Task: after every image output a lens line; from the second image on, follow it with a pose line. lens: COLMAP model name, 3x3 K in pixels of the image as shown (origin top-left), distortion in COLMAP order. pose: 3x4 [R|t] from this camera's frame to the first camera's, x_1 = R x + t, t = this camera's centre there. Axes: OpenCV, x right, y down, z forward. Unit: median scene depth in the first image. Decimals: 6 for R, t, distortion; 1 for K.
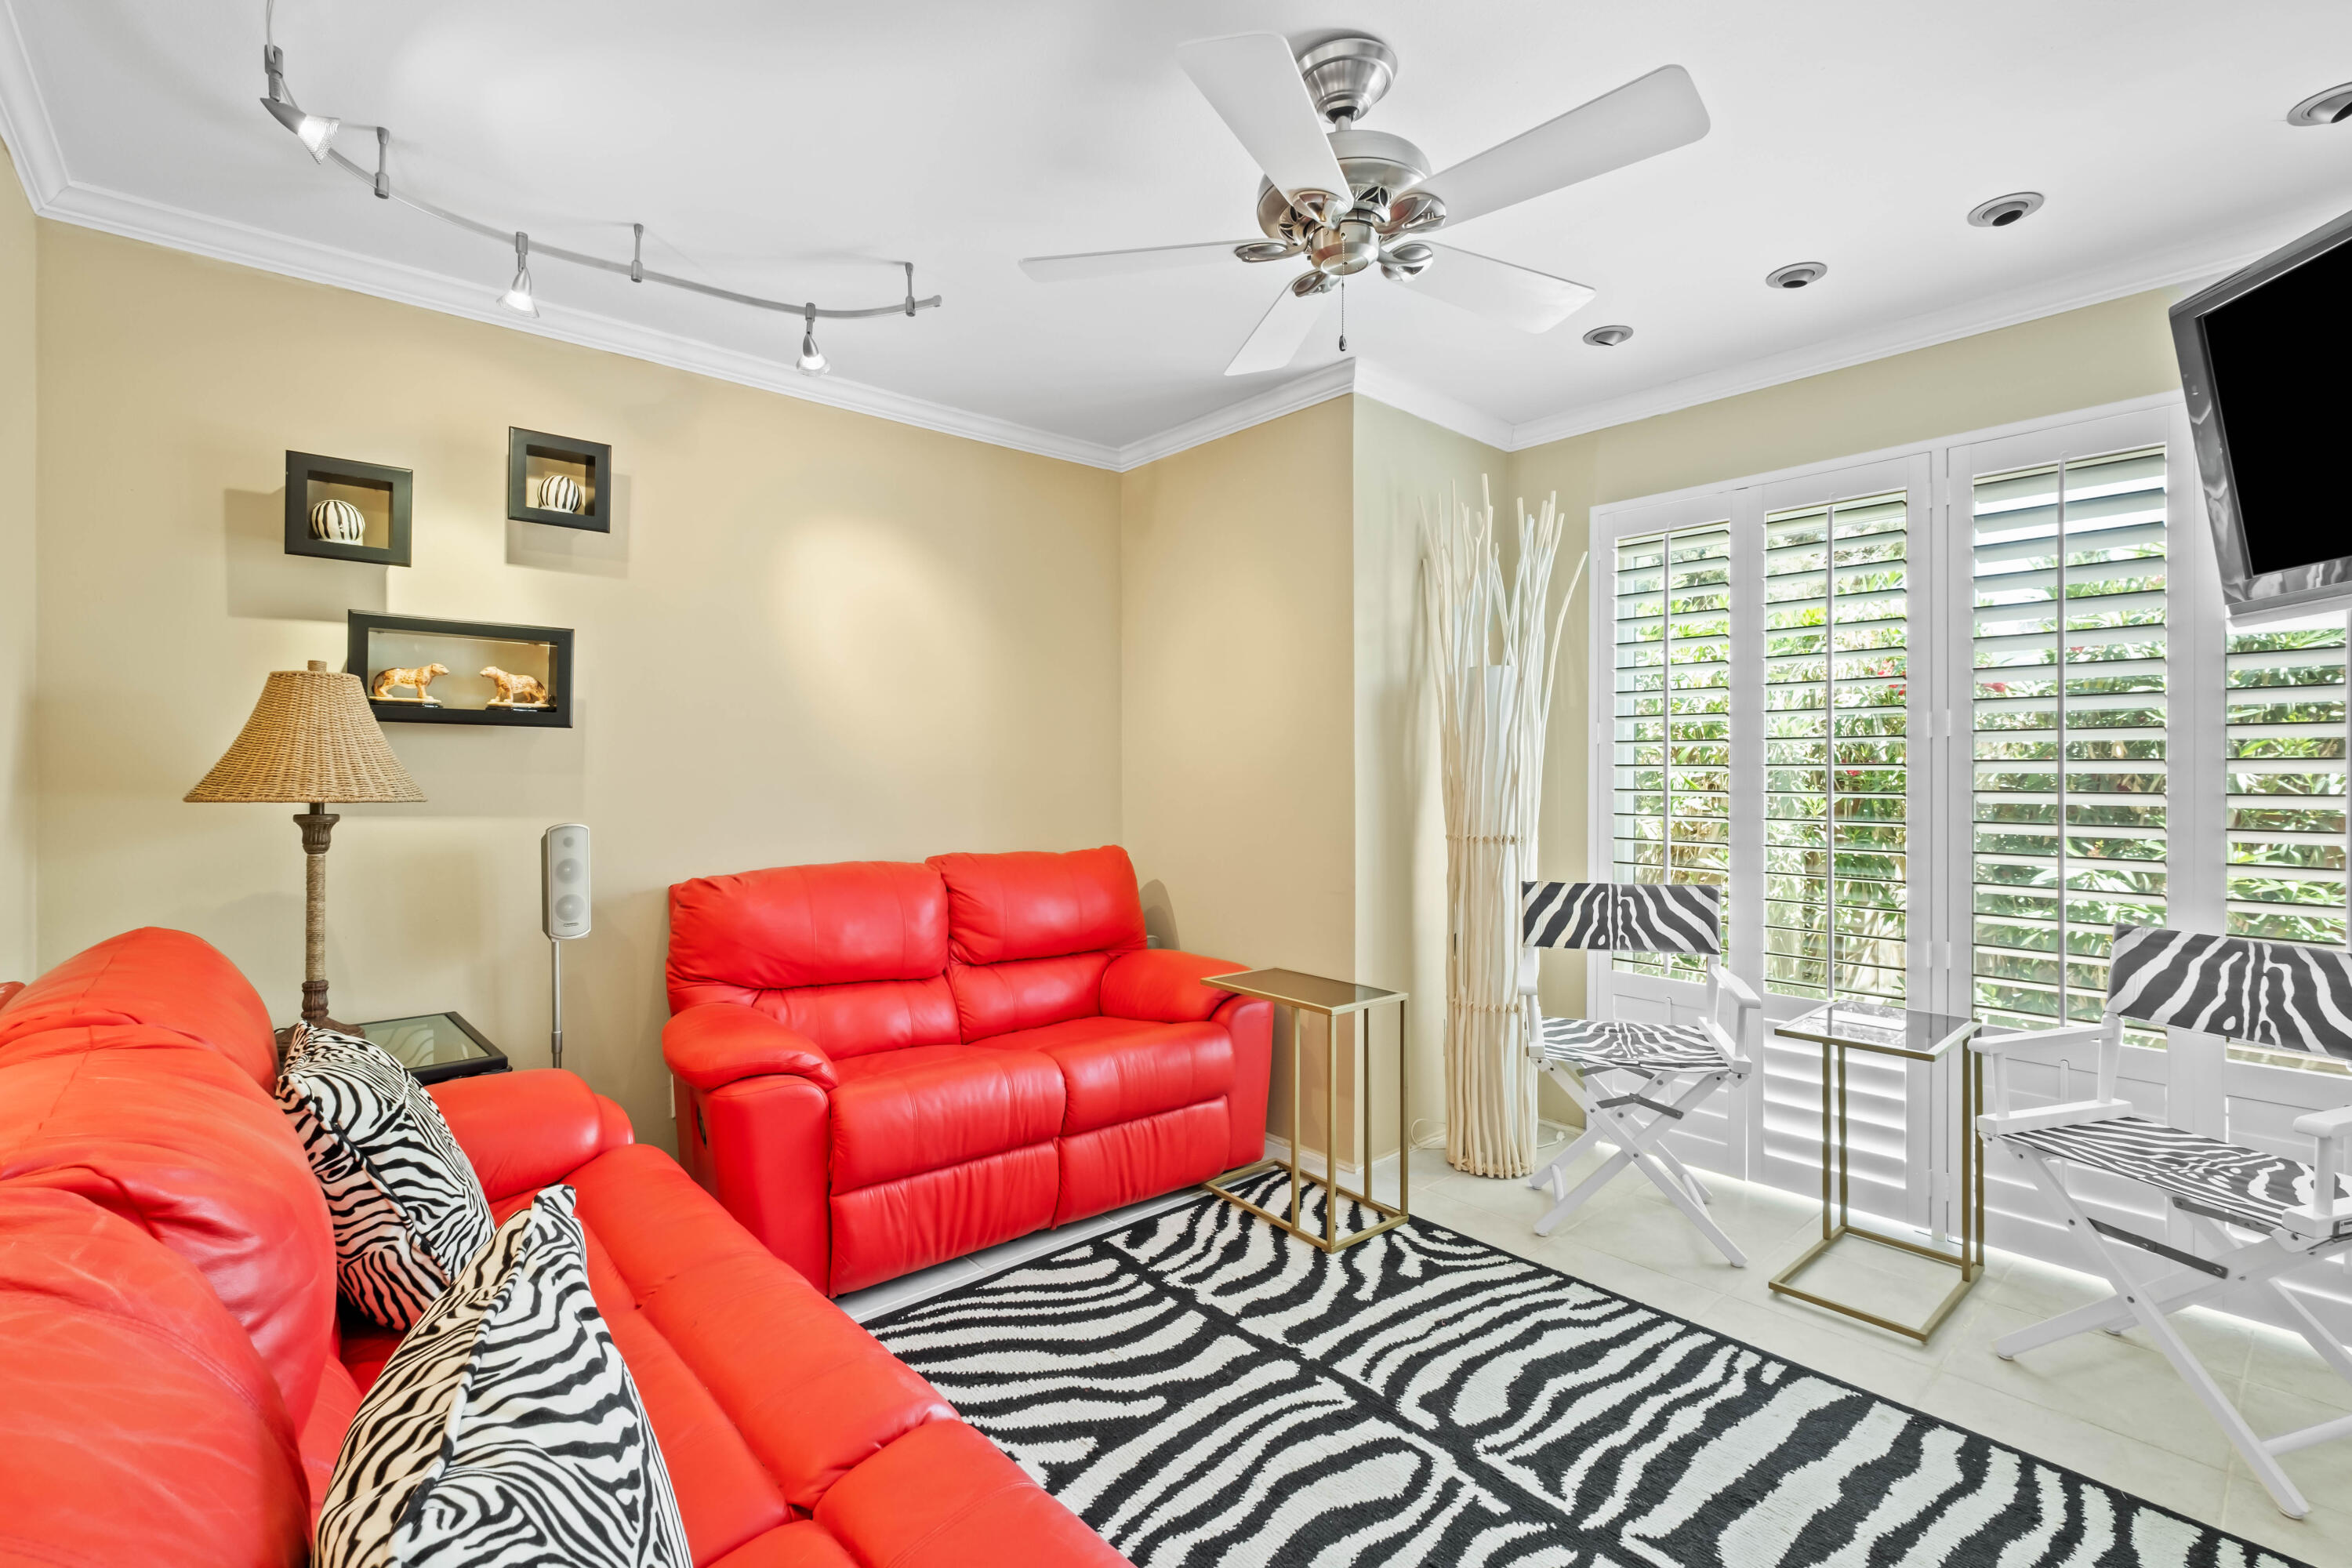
lens RADIAL K [[1041.4, 0, 1045.0], [0, 1041.4, 766.9], [0, 0, 1]] dist [0.034260, 0.000016]
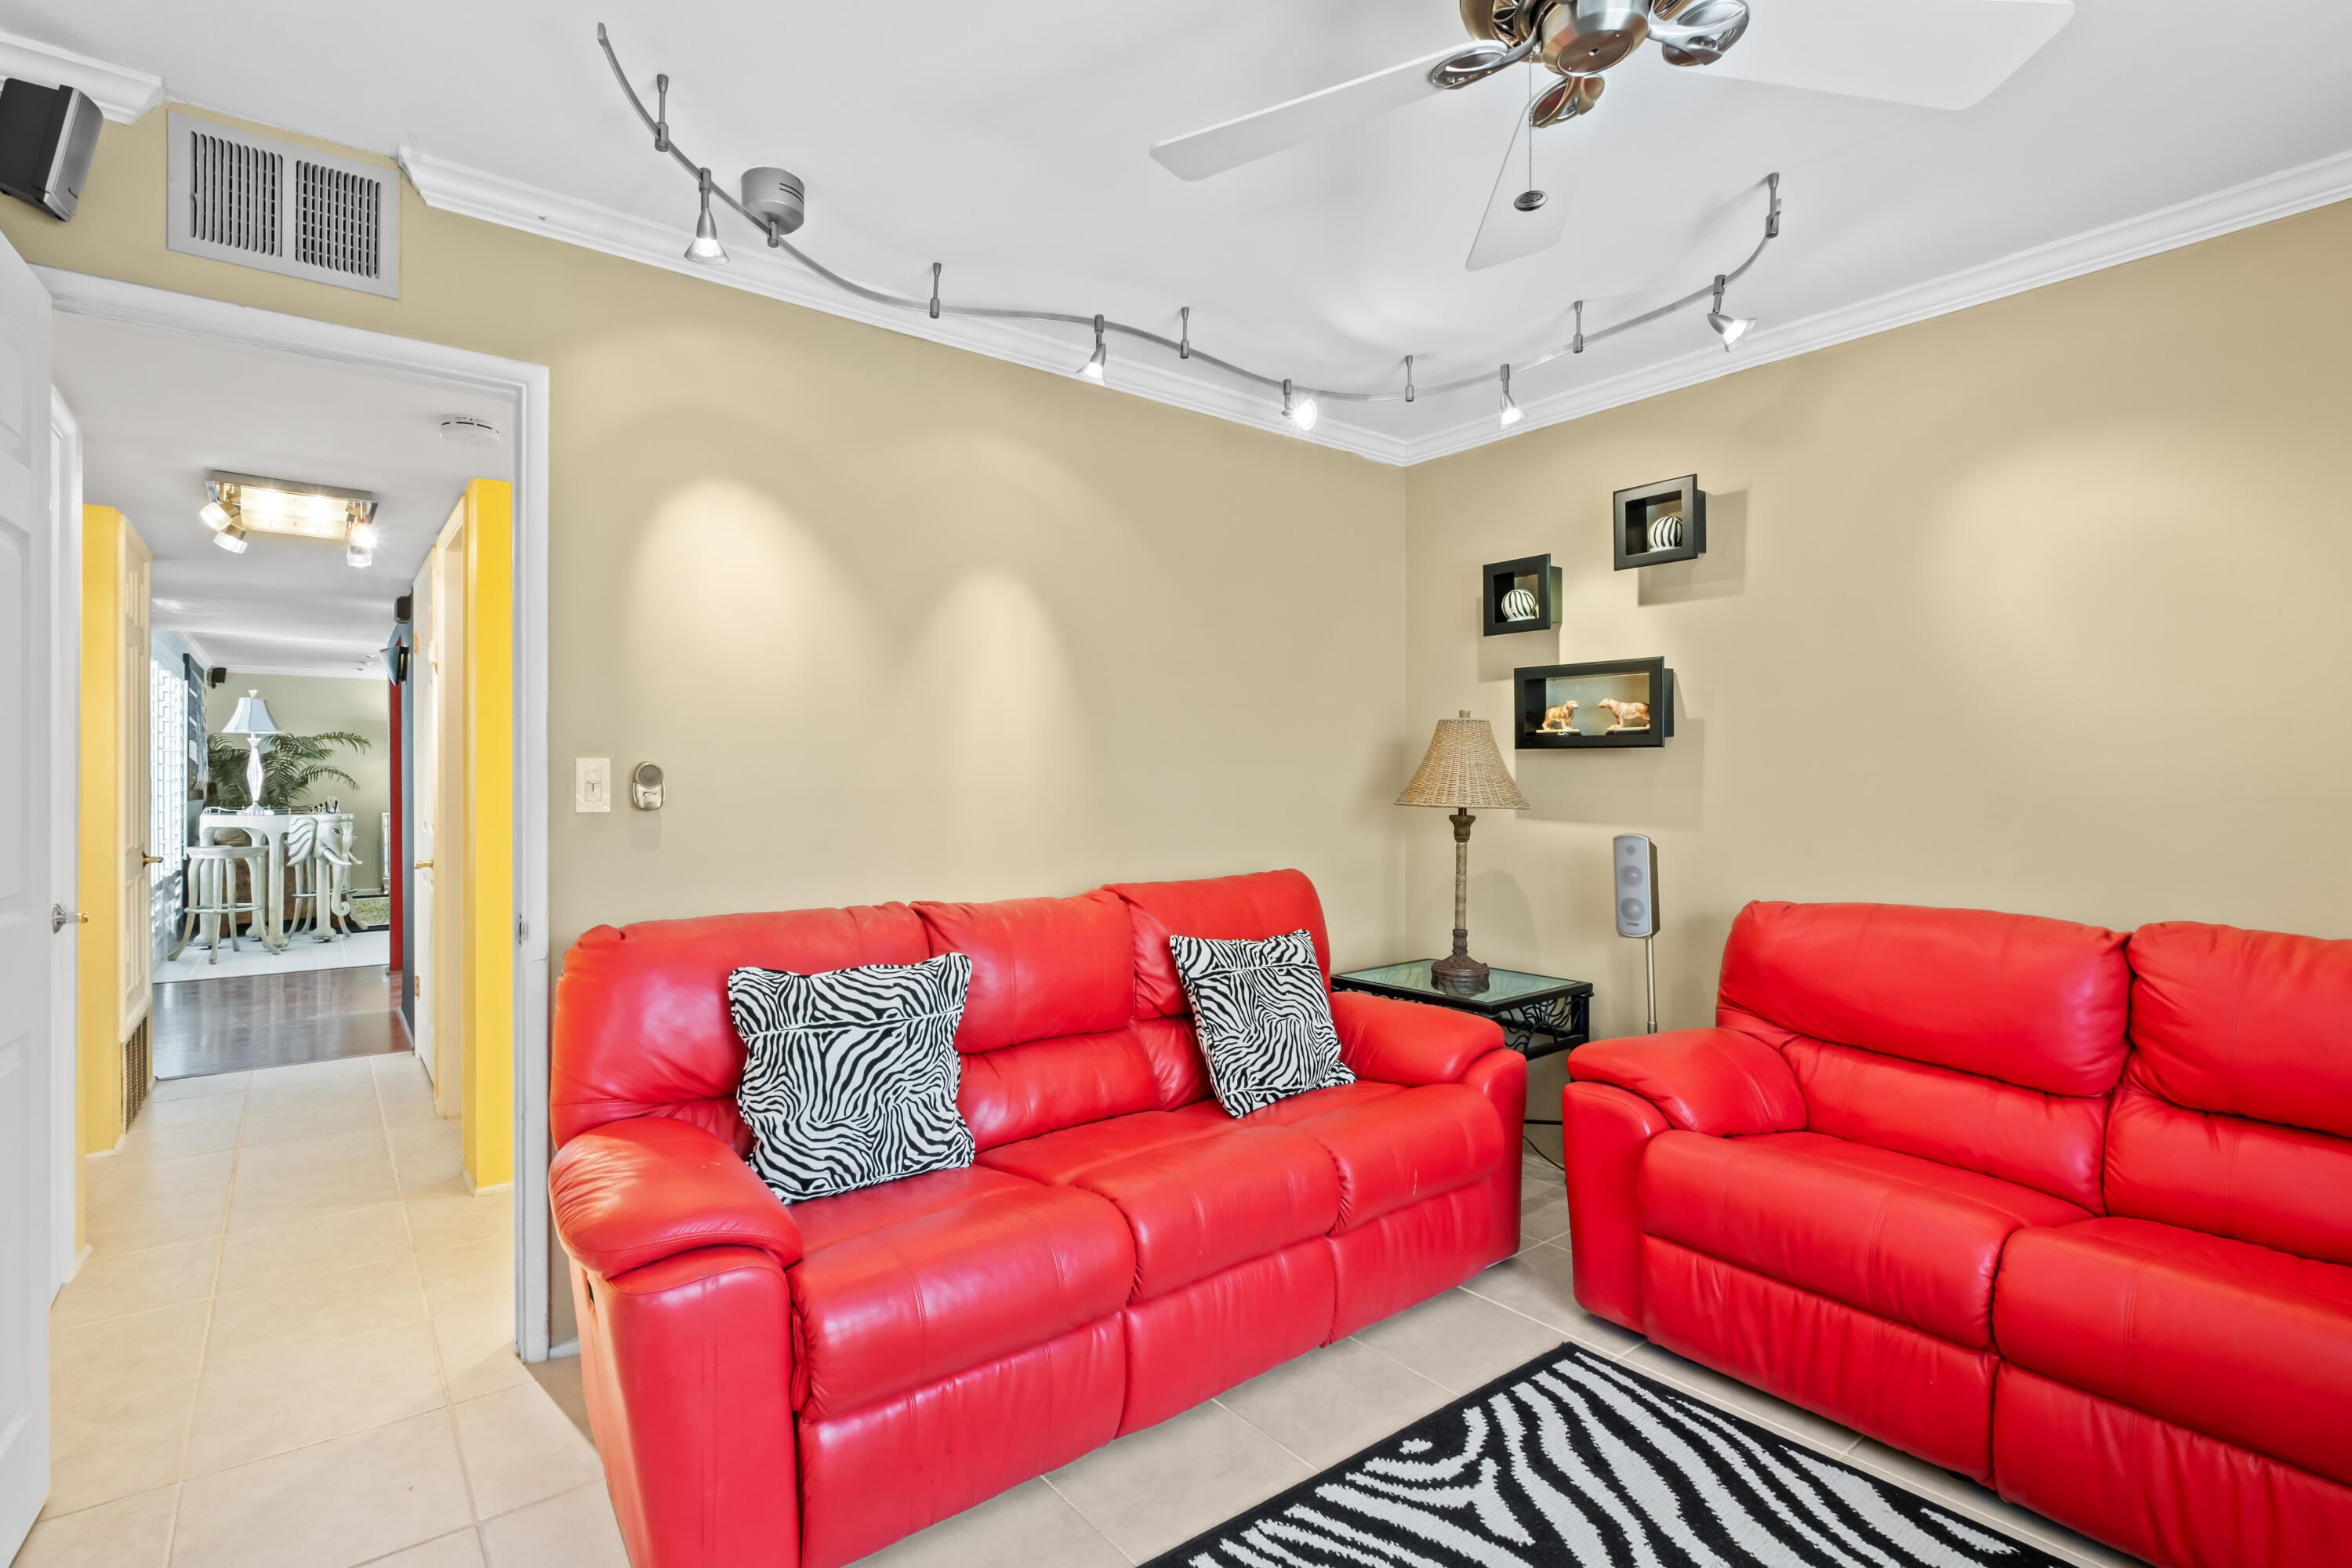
lens RADIAL K [[1072.6, 0, 1176.0], [0, 1072.6, 784.0], [0, 0, 1]] dist [-0.001056, 0.000270]
pose [[0.017184, -0.003194, -0.999847, 0.724264], [-0.001710, 0.999993, -0.003224, 0.006092], [0.999851, 0.001766, 0.017178, 0.531052]]
